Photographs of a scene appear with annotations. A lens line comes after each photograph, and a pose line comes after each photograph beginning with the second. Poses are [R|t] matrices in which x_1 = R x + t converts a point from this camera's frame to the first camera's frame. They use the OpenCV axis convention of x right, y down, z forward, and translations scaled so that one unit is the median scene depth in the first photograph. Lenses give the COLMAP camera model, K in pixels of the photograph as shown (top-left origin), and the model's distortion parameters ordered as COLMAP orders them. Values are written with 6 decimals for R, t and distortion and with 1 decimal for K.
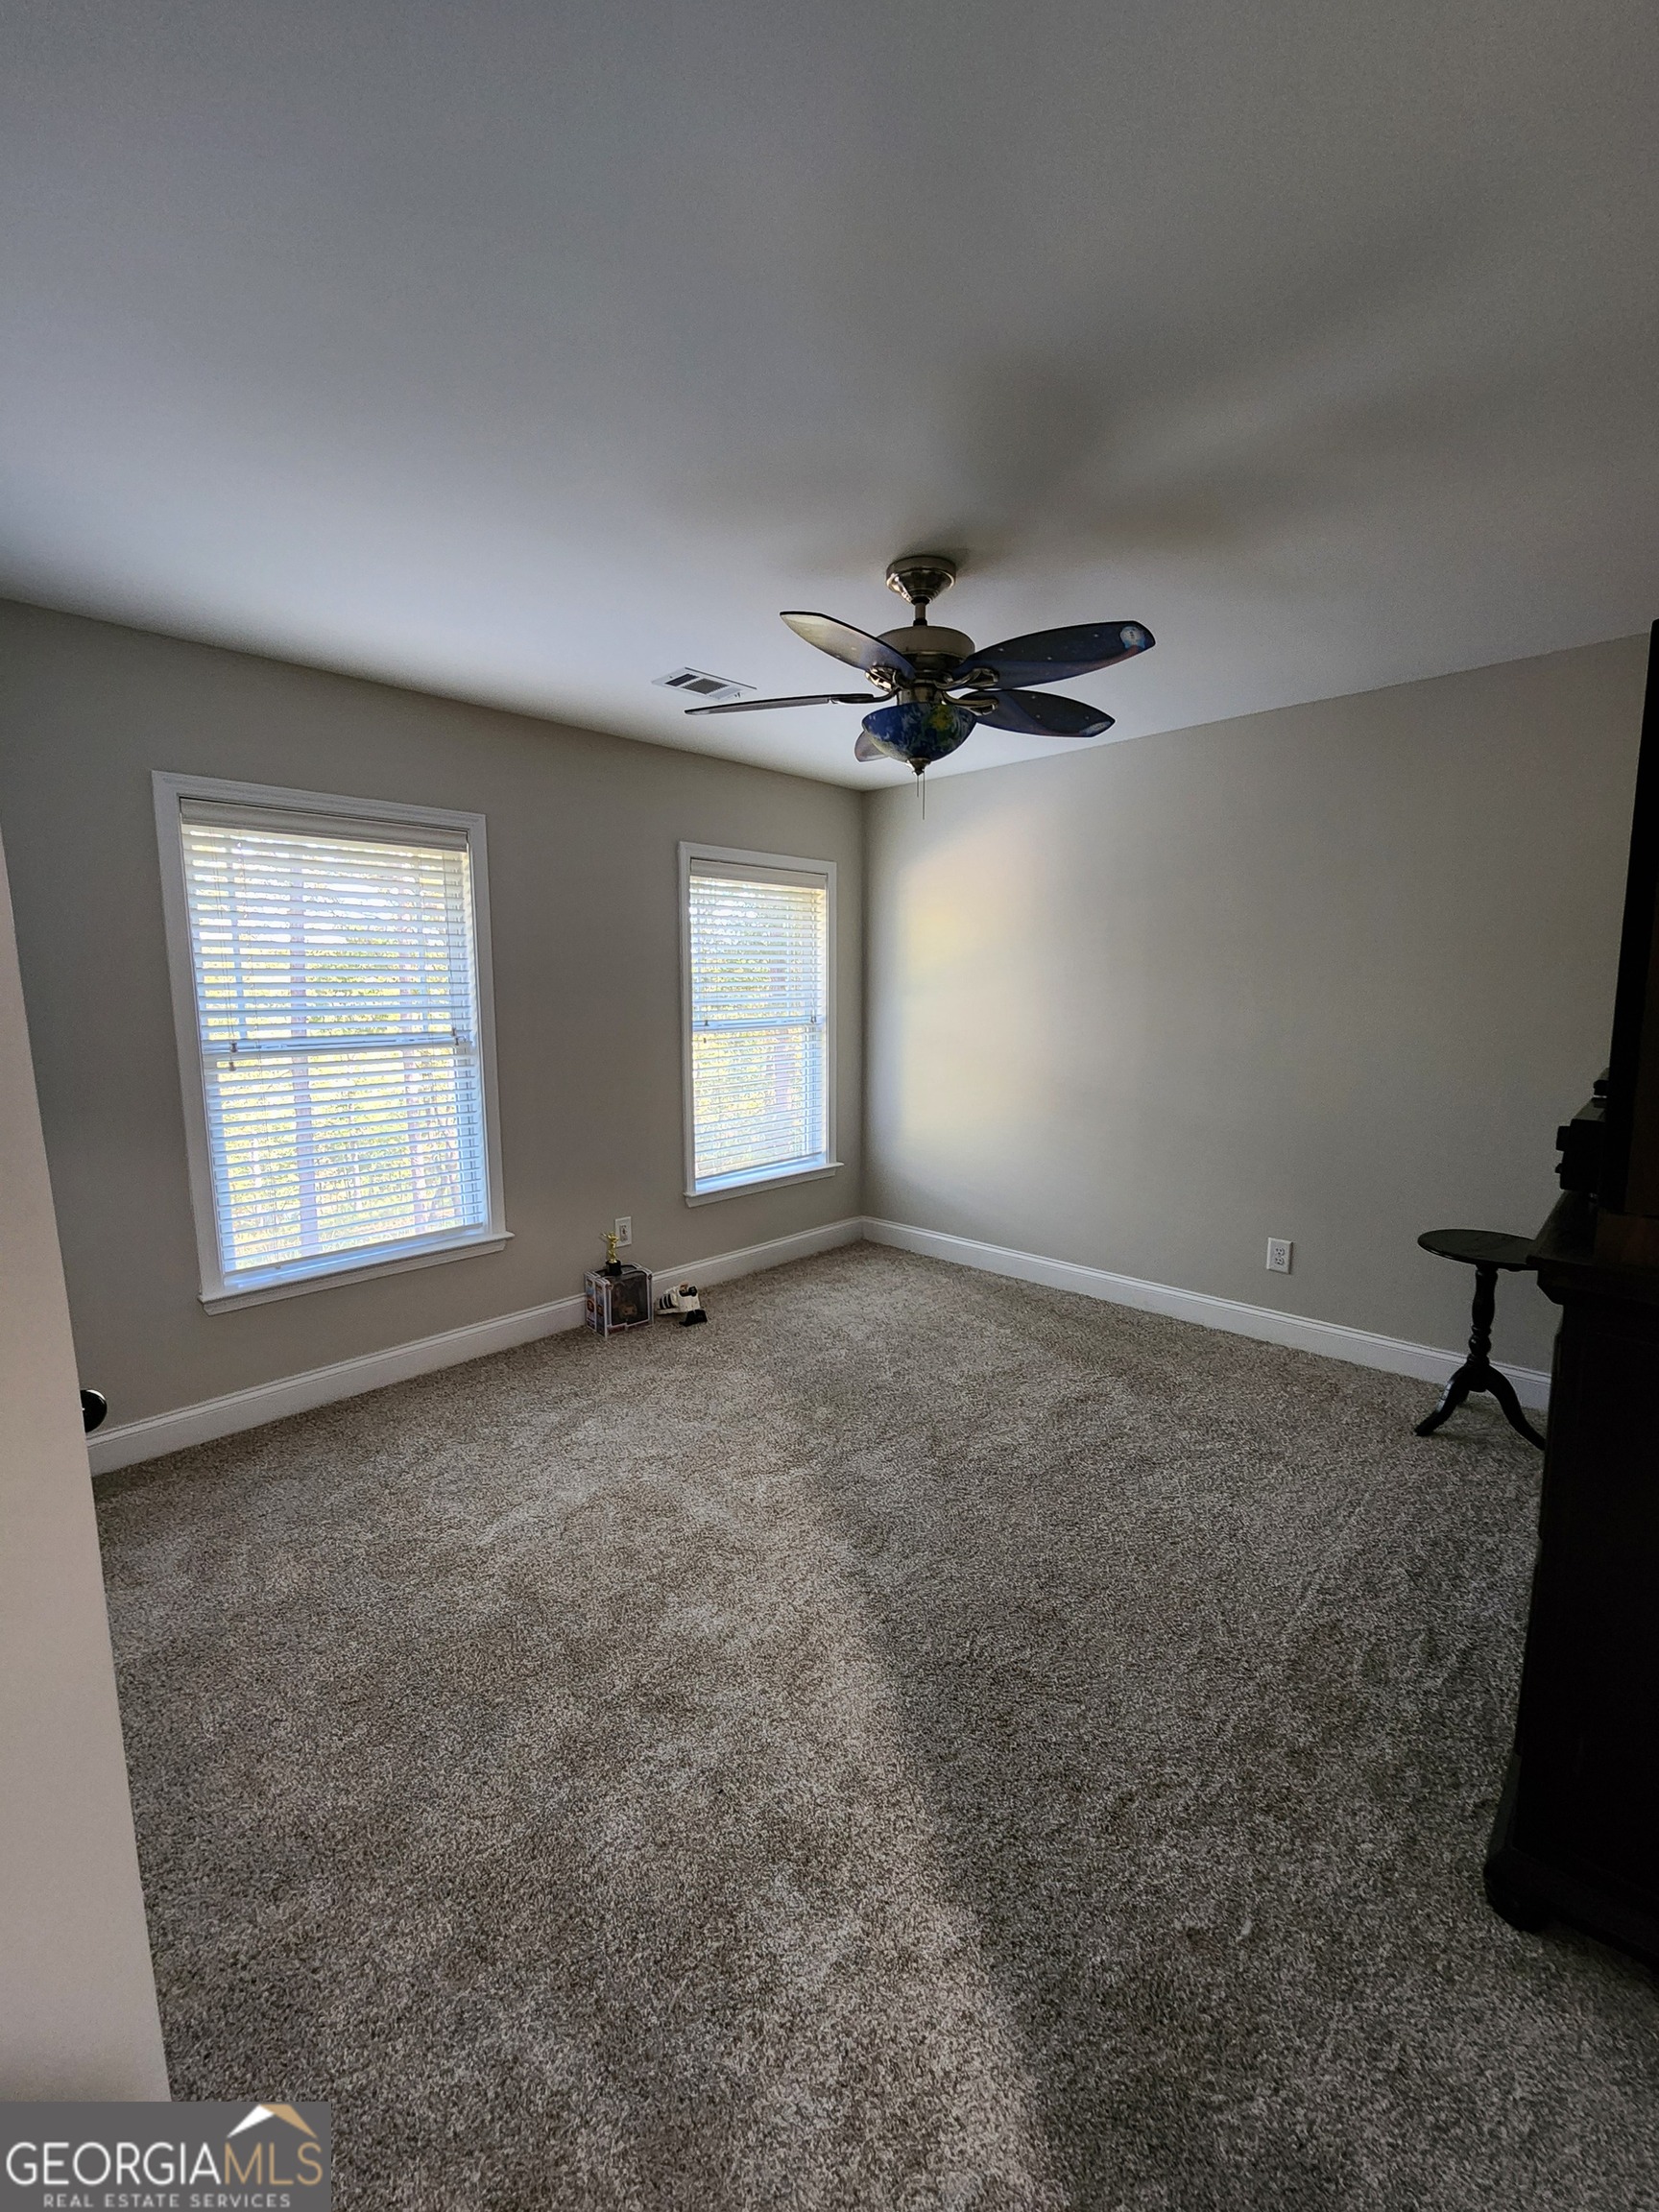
lens RADIAL K [[895.9, 0, 825.0], [0, 895.9, 1102.2], [0, 0, 1]] dist [0.000379, -0.001101]
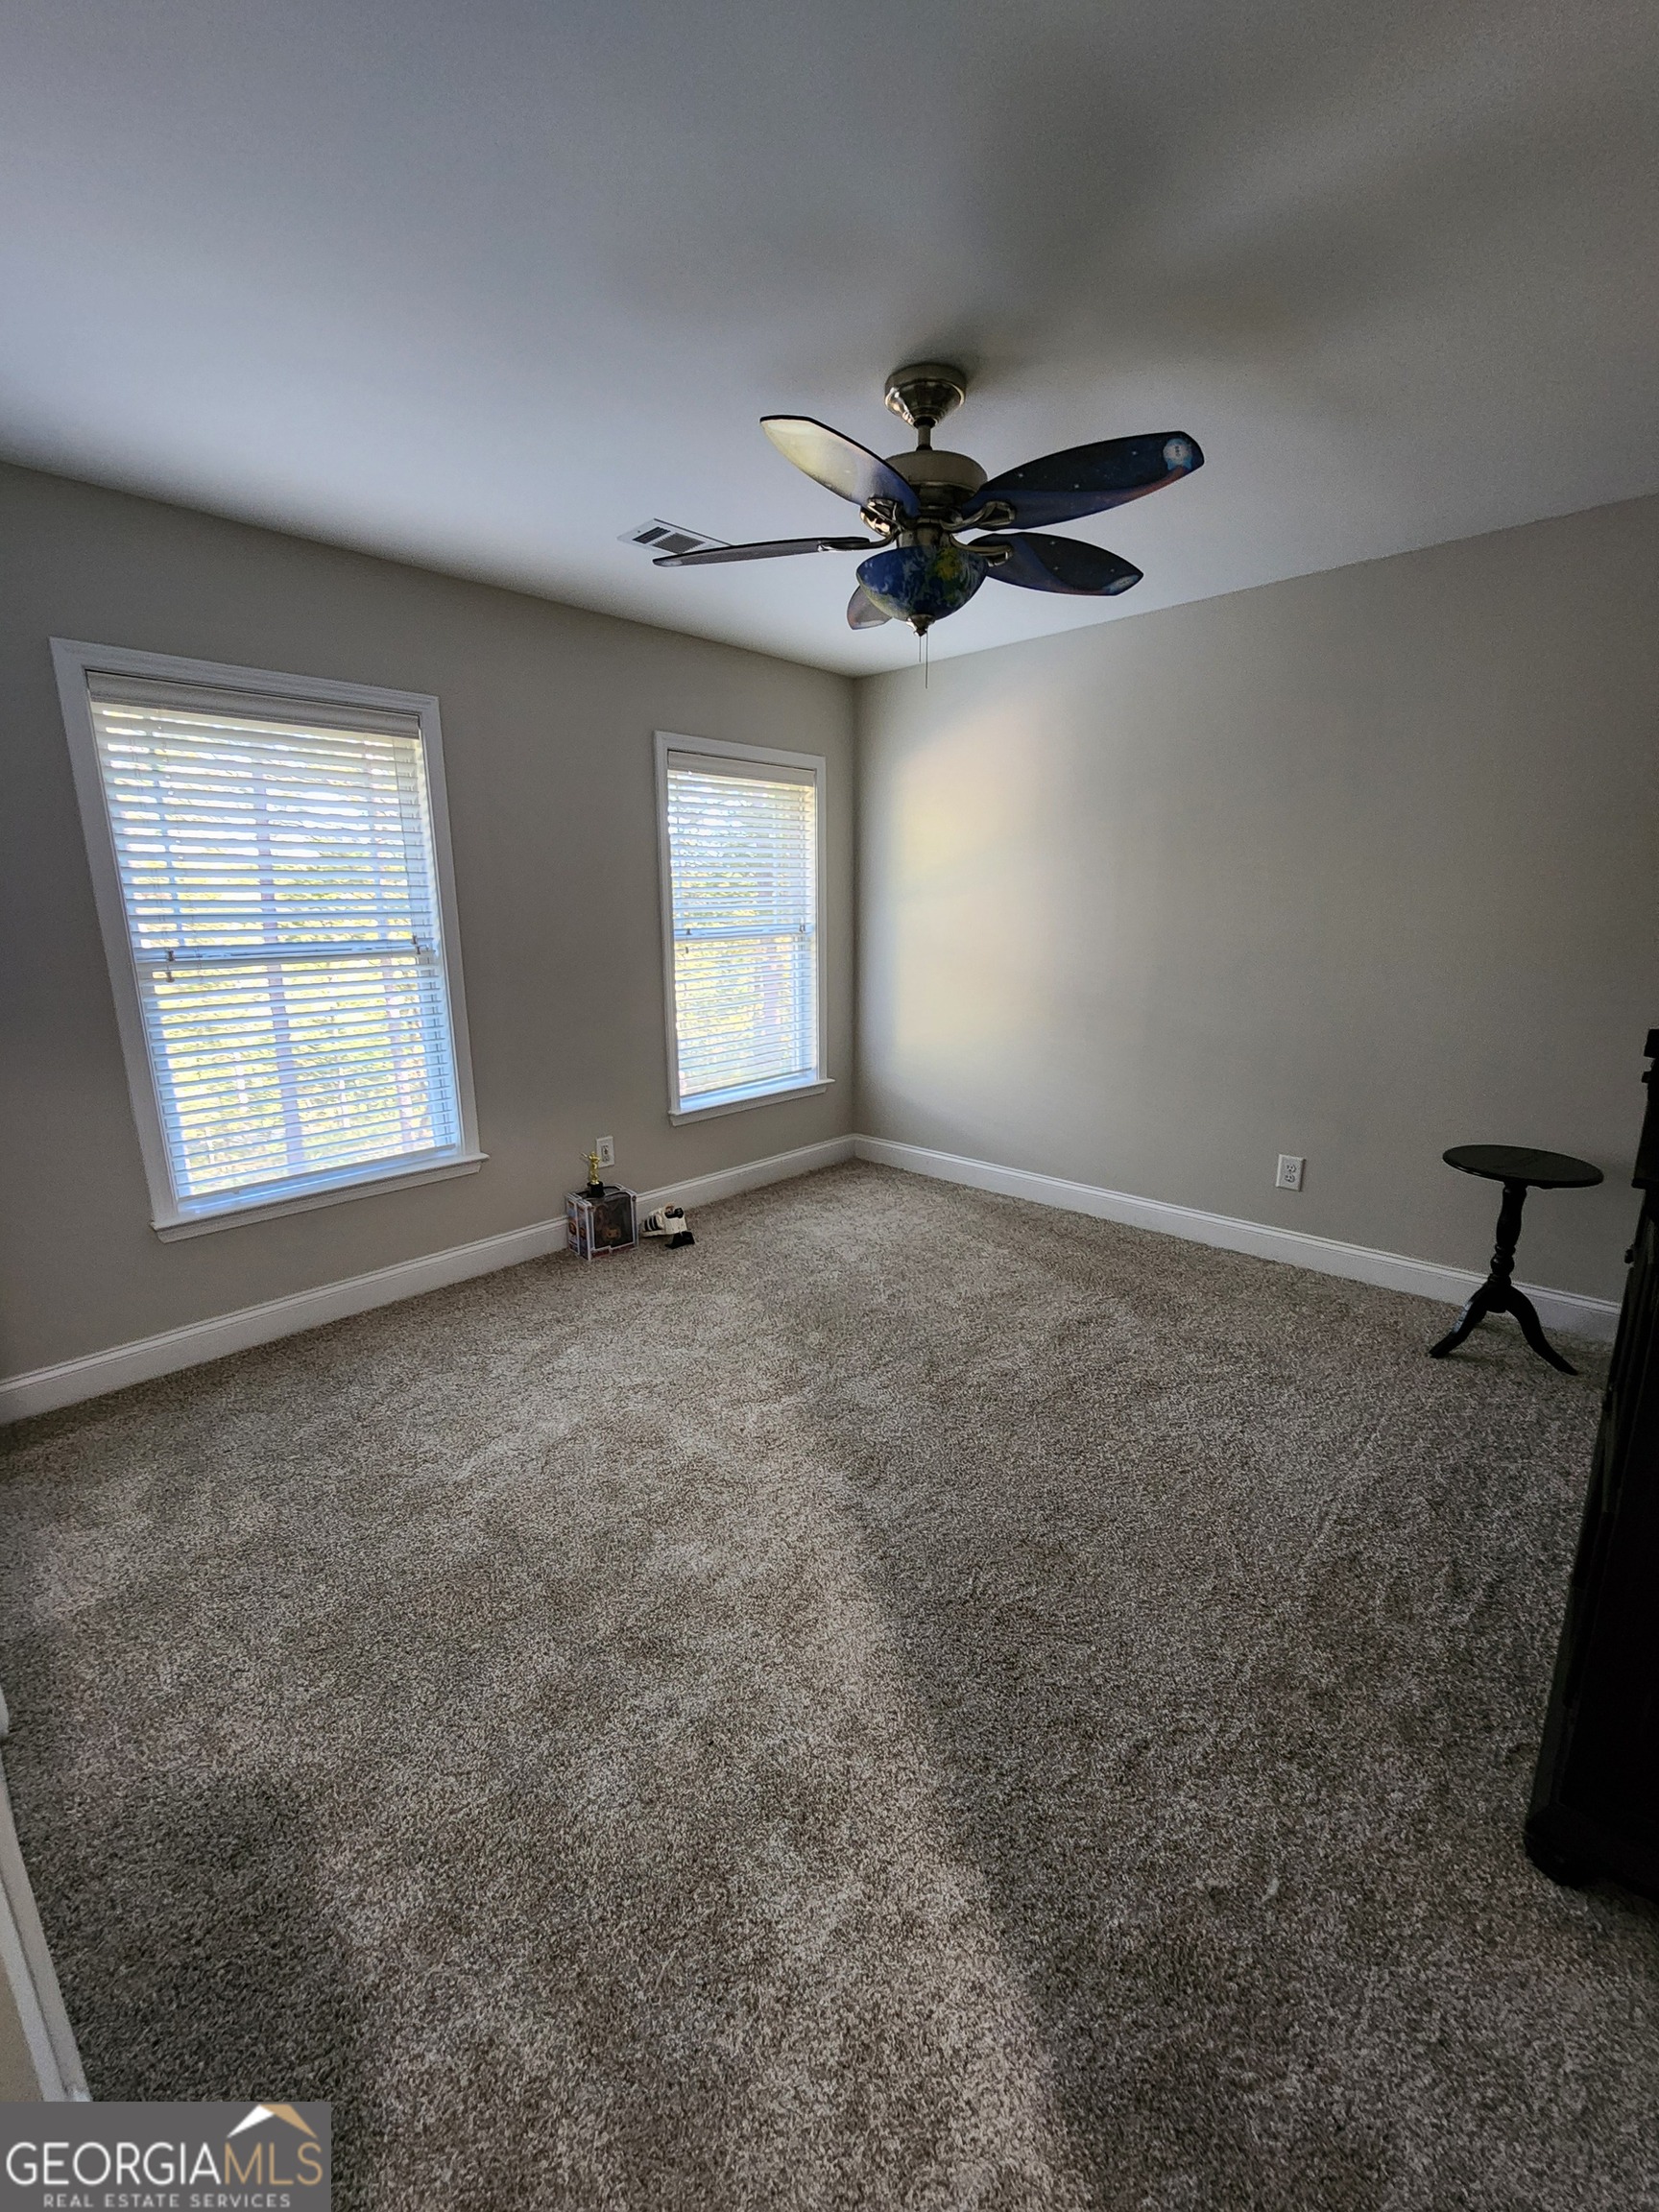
lens RADIAL K [[895.9, 0, 826.5], [0, 895.9, 1107.2], [0, 0, 1]] dist [0.000379, -0.001101]
pose [[0.999887, -0.005726, 0.013902, -0.003499], [0.004352, 0.995279, 0.096962, 0.010917], [-0.014392, -0.096891, 0.995191, 0.102845]]
